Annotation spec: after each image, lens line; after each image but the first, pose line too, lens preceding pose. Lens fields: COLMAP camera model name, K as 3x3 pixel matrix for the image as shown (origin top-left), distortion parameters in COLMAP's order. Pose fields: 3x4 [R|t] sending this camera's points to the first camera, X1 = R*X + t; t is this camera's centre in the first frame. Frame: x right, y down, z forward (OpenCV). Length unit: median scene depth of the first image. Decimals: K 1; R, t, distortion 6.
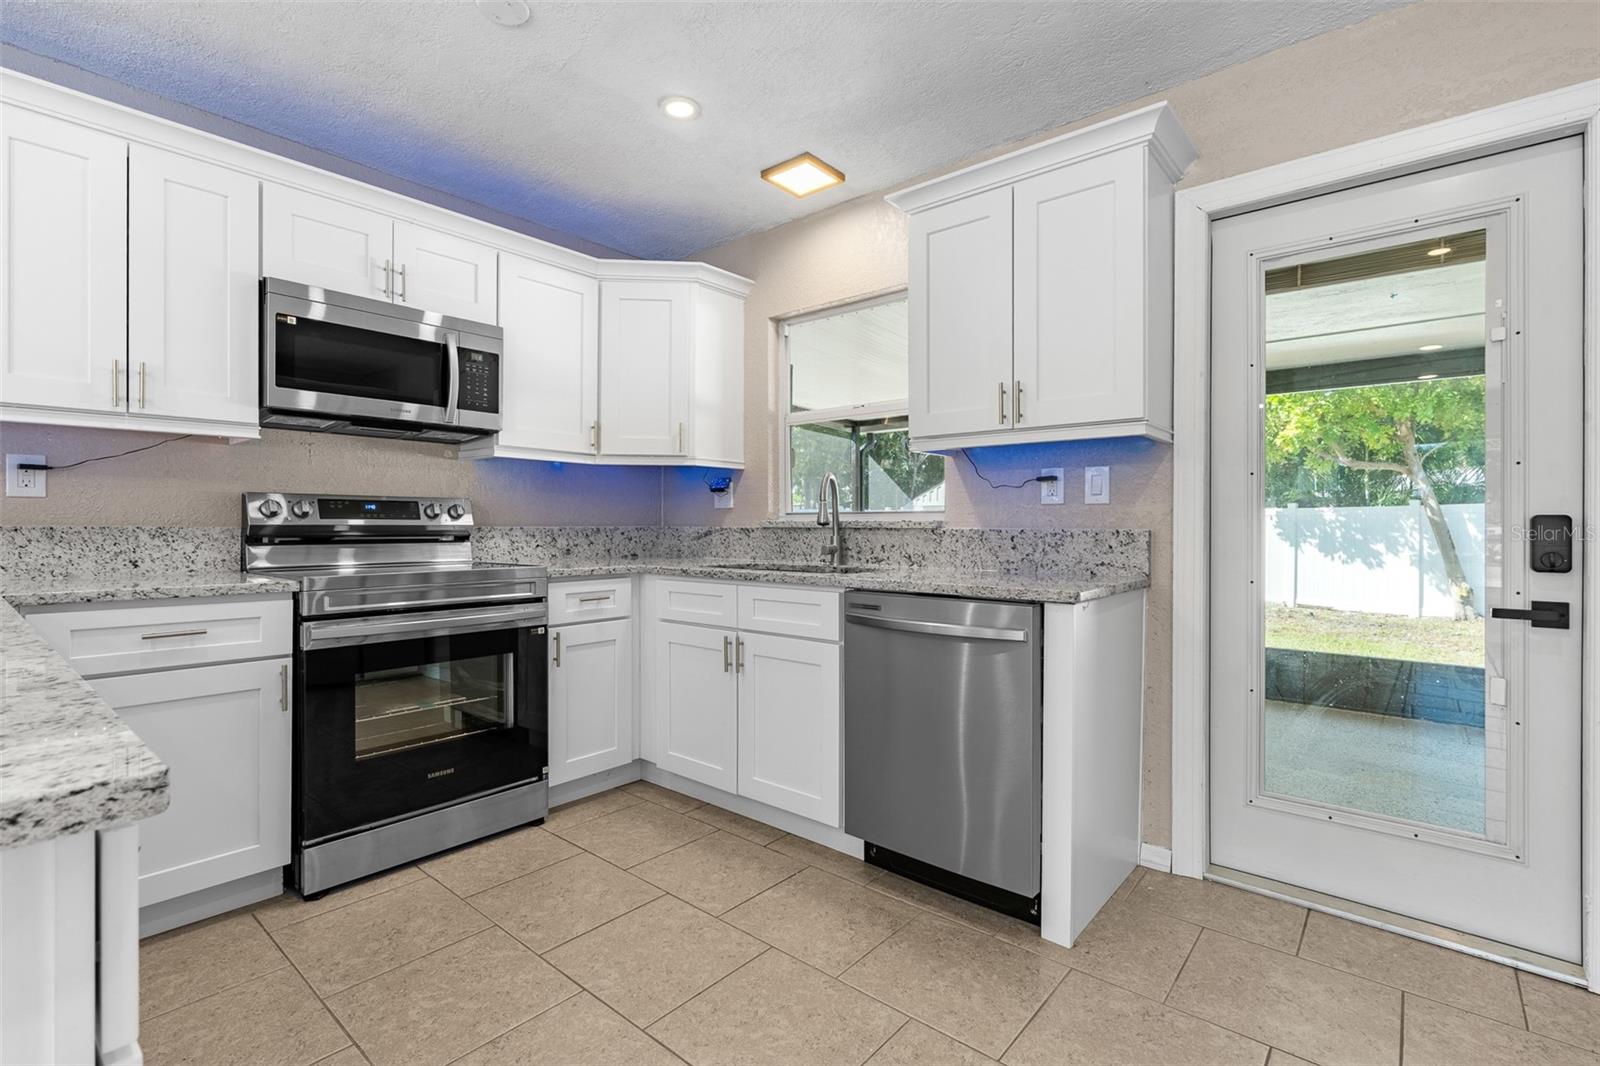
lens RADIAL K [[731.0, 0, 799.1], [0, 731.0, 528.2], [0, 0, 1]] dist [-0.003909, -0.000935]
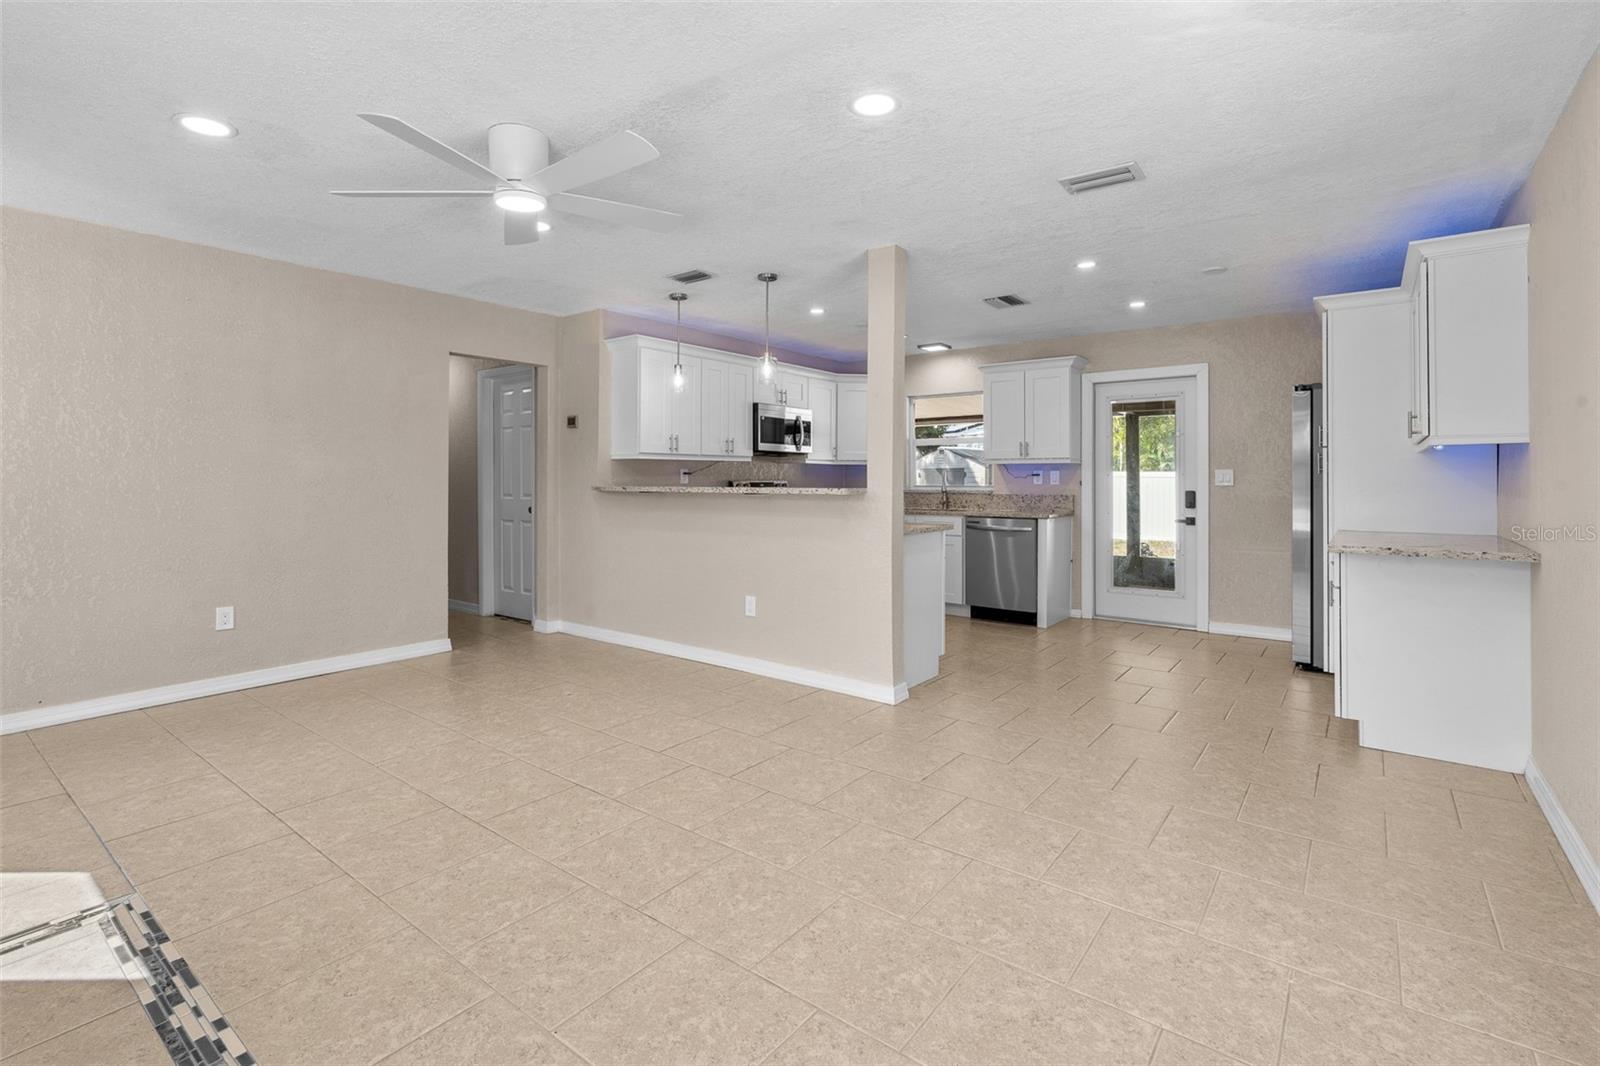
lens RADIAL K [[731.0, 0, 796.6], [0, 731.0, 477.8], [0, 0, 1]] dist [-0.003909, -0.000935]
pose [[0.999002, 0.000441, 0.044668, -0.636858], [-0.000043, 0.999960, -0.008917, -0.033880], [-0.044670, 0.008906, 0.998962, -1.583264]]
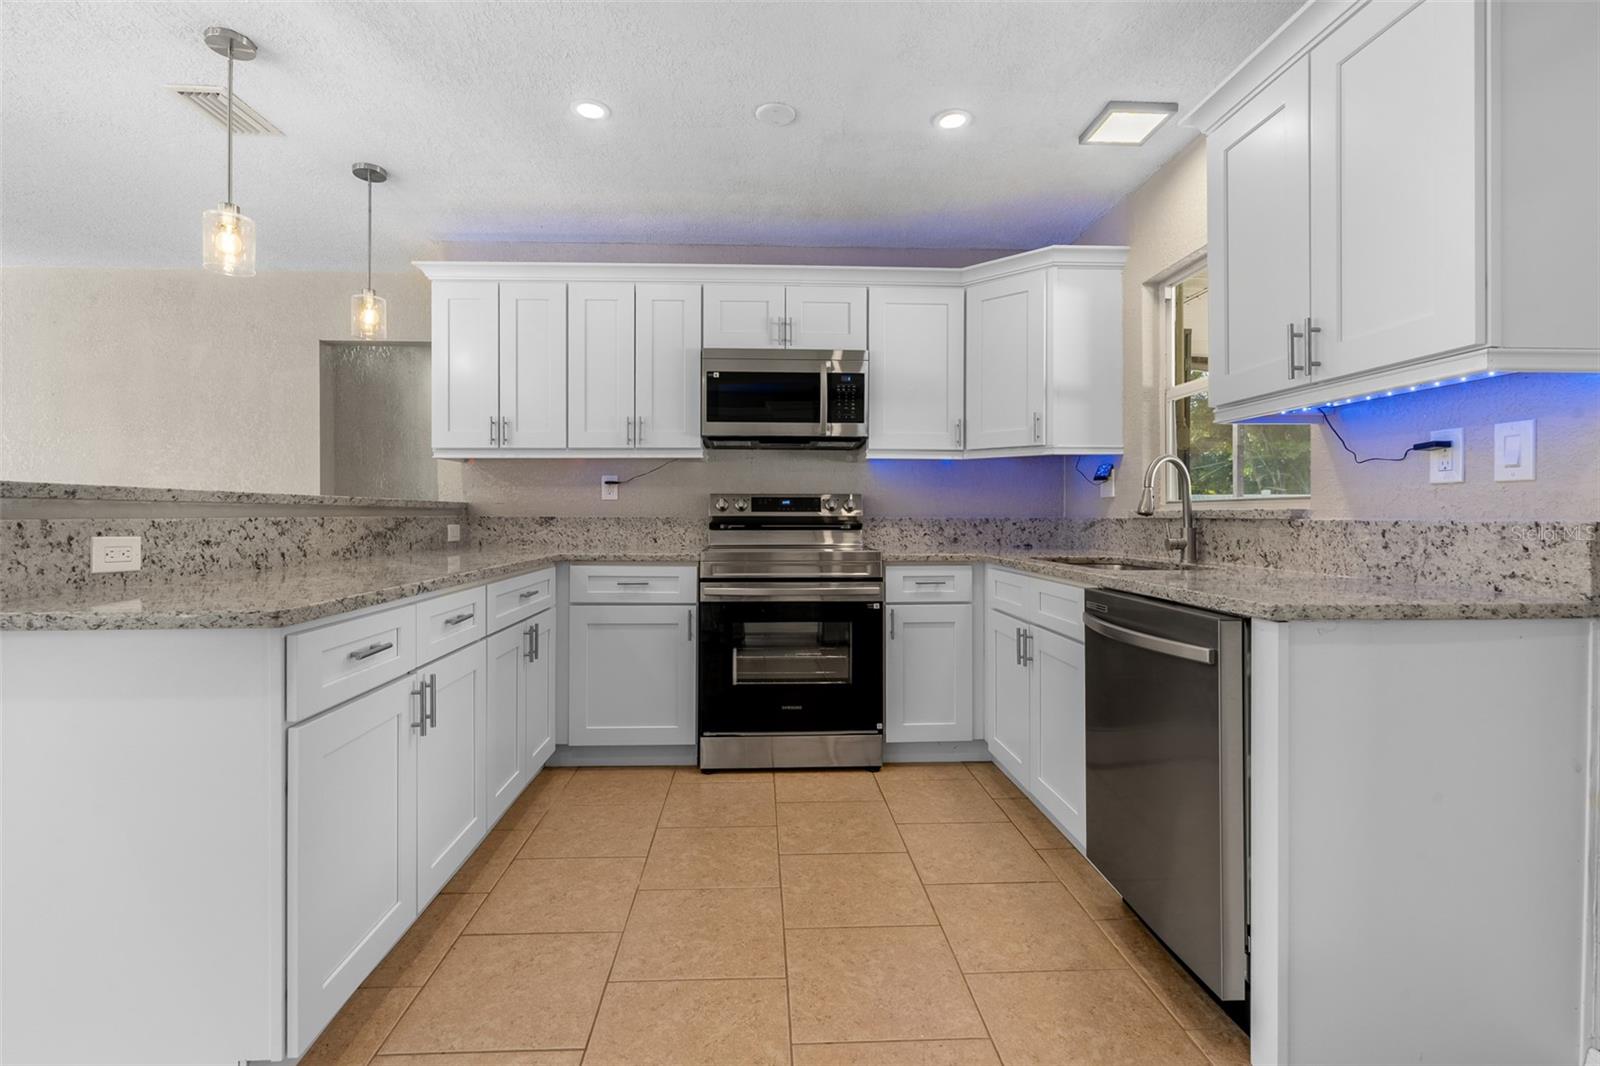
lens RADIAL K [[731.0, 0, 795.6], [0, 731.0, 517.7], [0, 0, 1]] dist [-0.003909, -0.000935]
pose [[0.683773, 0.000092, -0.729695, 0.432894], [-0.001901, 0.999997, -0.001655, 0.001097], [0.729693, 0.002519, 0.683771, 0.110641]]
